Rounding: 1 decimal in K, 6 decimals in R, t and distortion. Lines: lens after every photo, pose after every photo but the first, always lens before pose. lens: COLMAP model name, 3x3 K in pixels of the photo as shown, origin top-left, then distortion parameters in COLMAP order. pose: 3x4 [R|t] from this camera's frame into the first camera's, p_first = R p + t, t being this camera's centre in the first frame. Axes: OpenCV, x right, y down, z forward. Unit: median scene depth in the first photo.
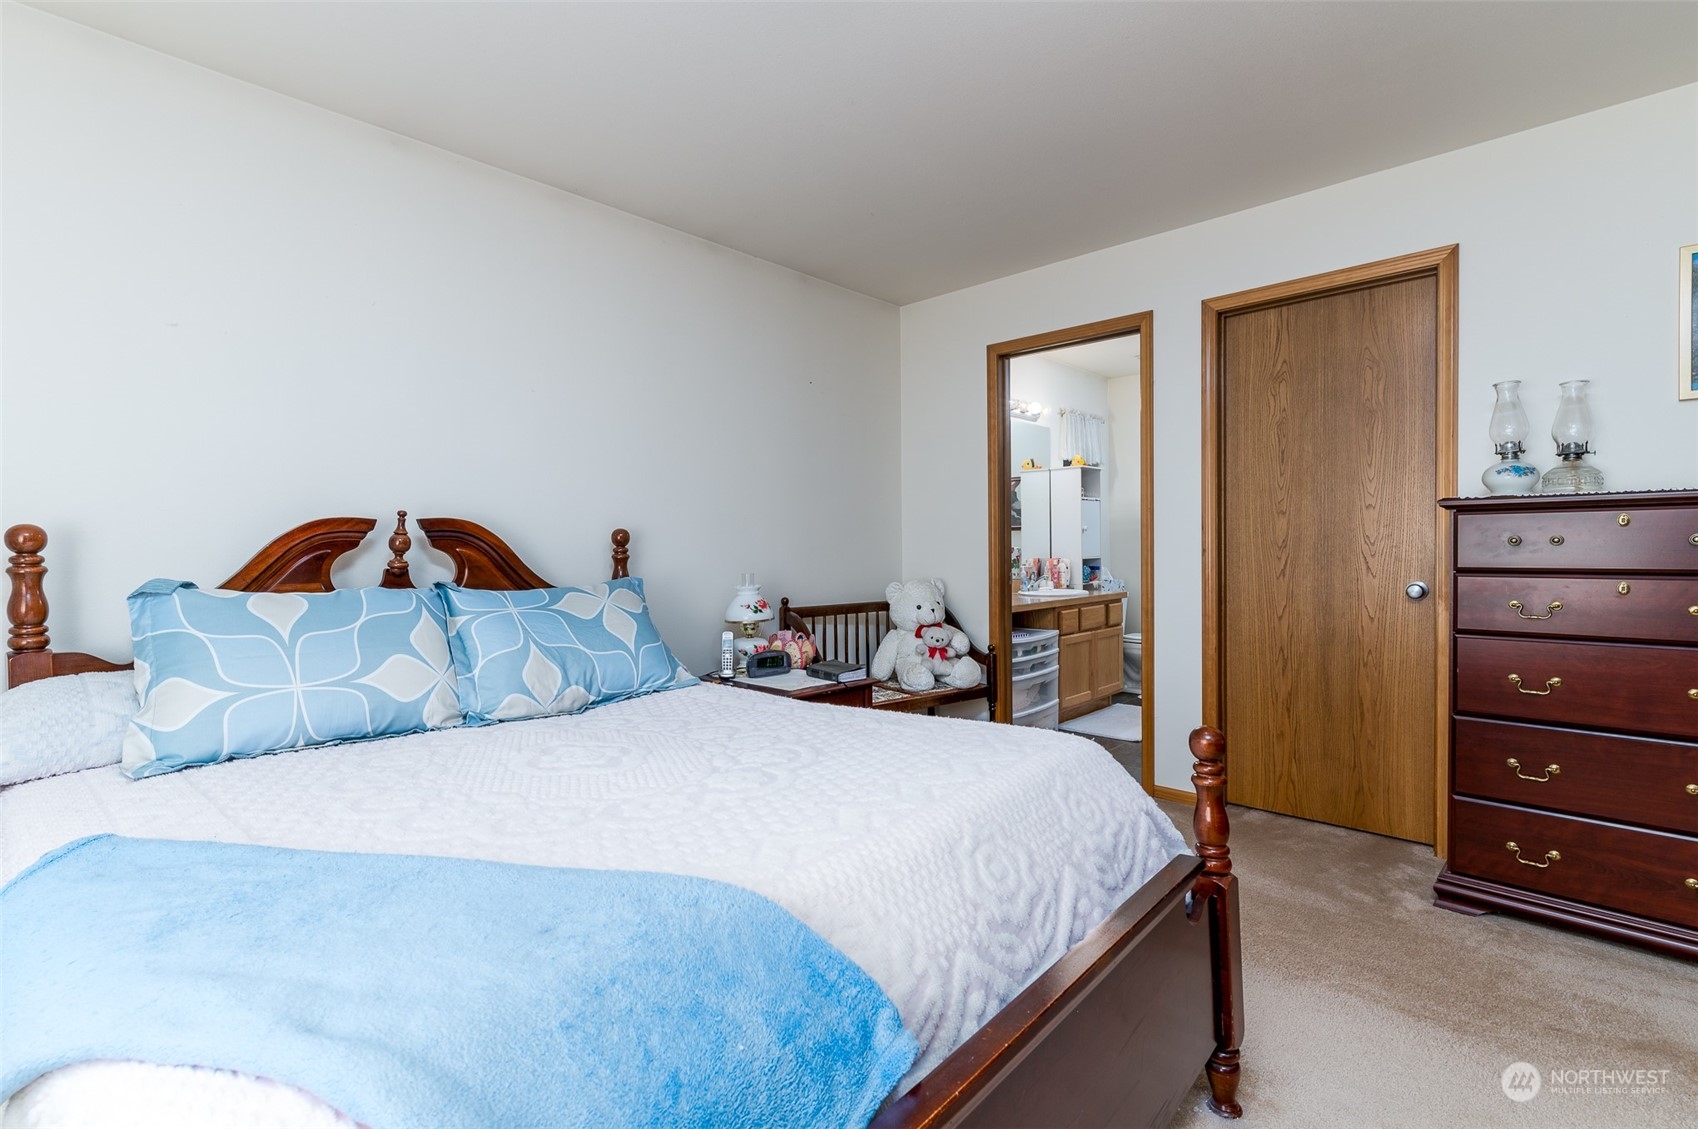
lens RADIAL K [[756.7, 0, 843.8], [0, 756.7, 562.3], [0, 0, 1]] dist [0.000287, 0.000052]
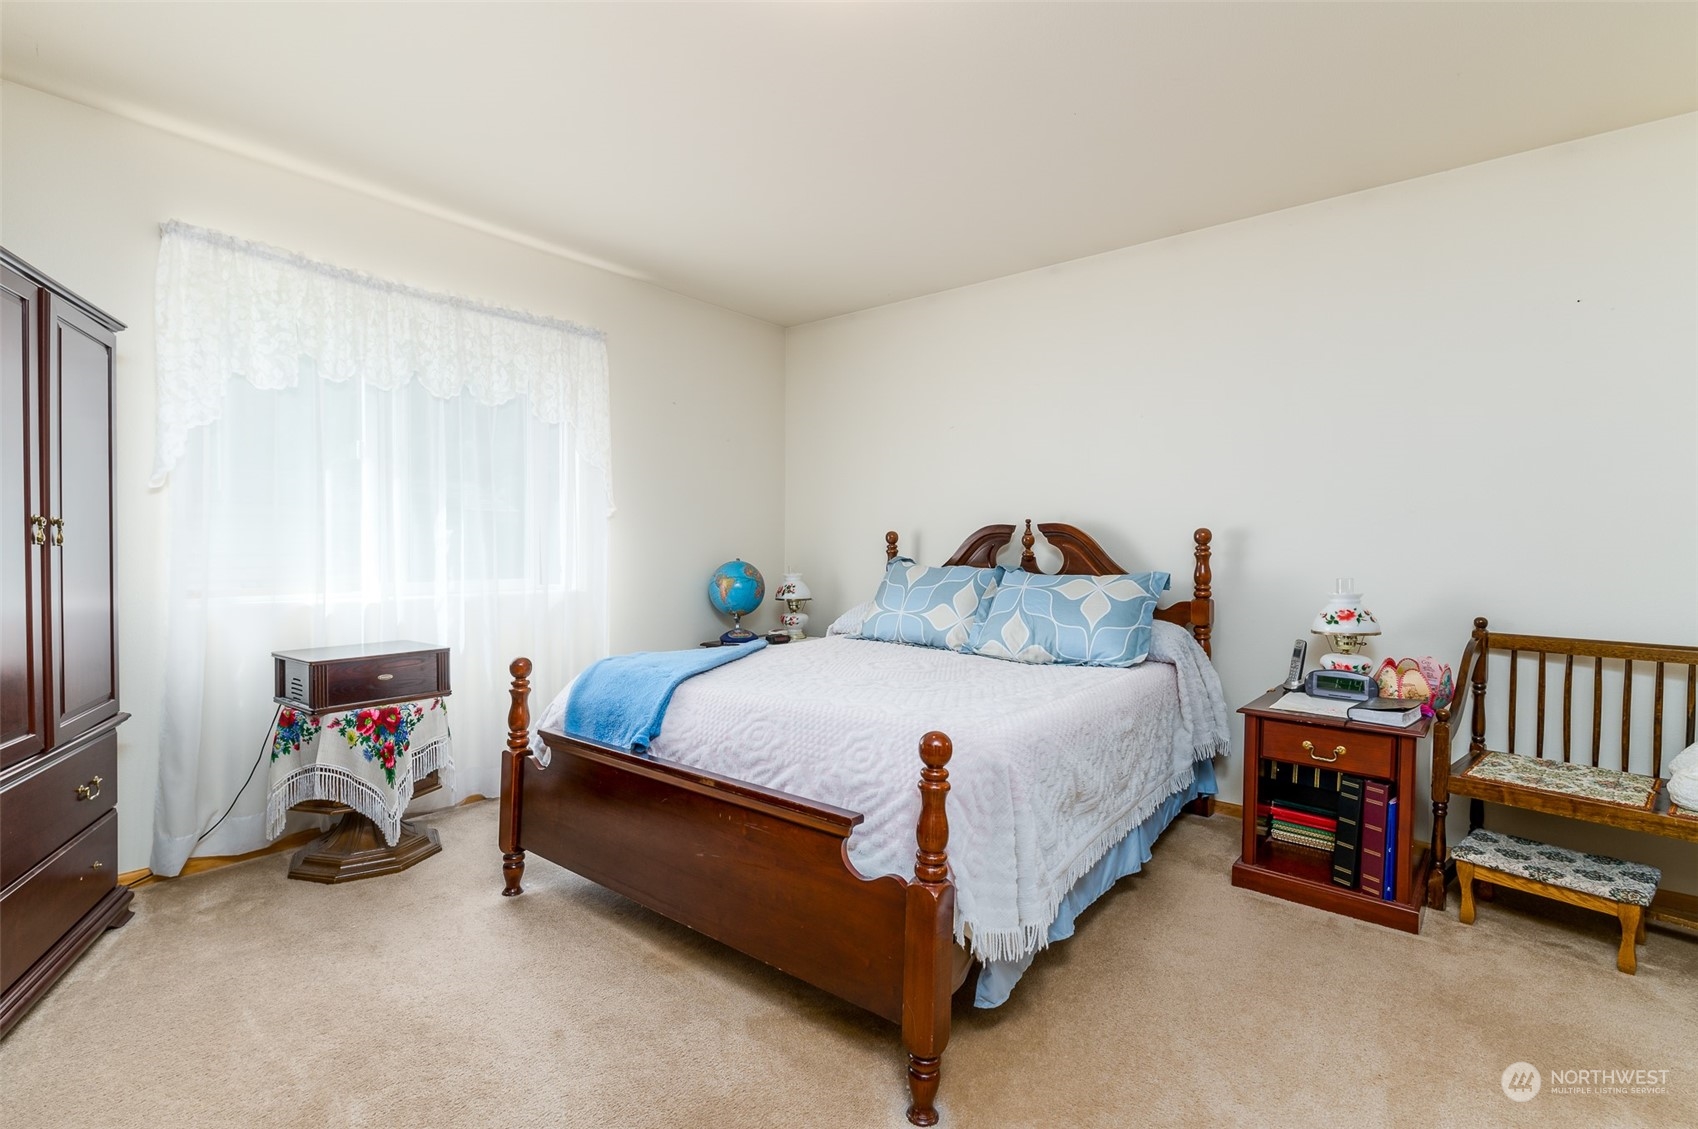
lens RADIAL K [[756.7, 0, 843.8], [0, 756.7, 562.3], [0, 0, 1]] dist [0.000287, 0.000052]
pose [[0.081442, 0.035393, -0.996049, 0.938392], [-0.028425, 0.999045, 0.033175, -0.021310], [0.996273, 0.025611, 0.082370, 0.515028]]
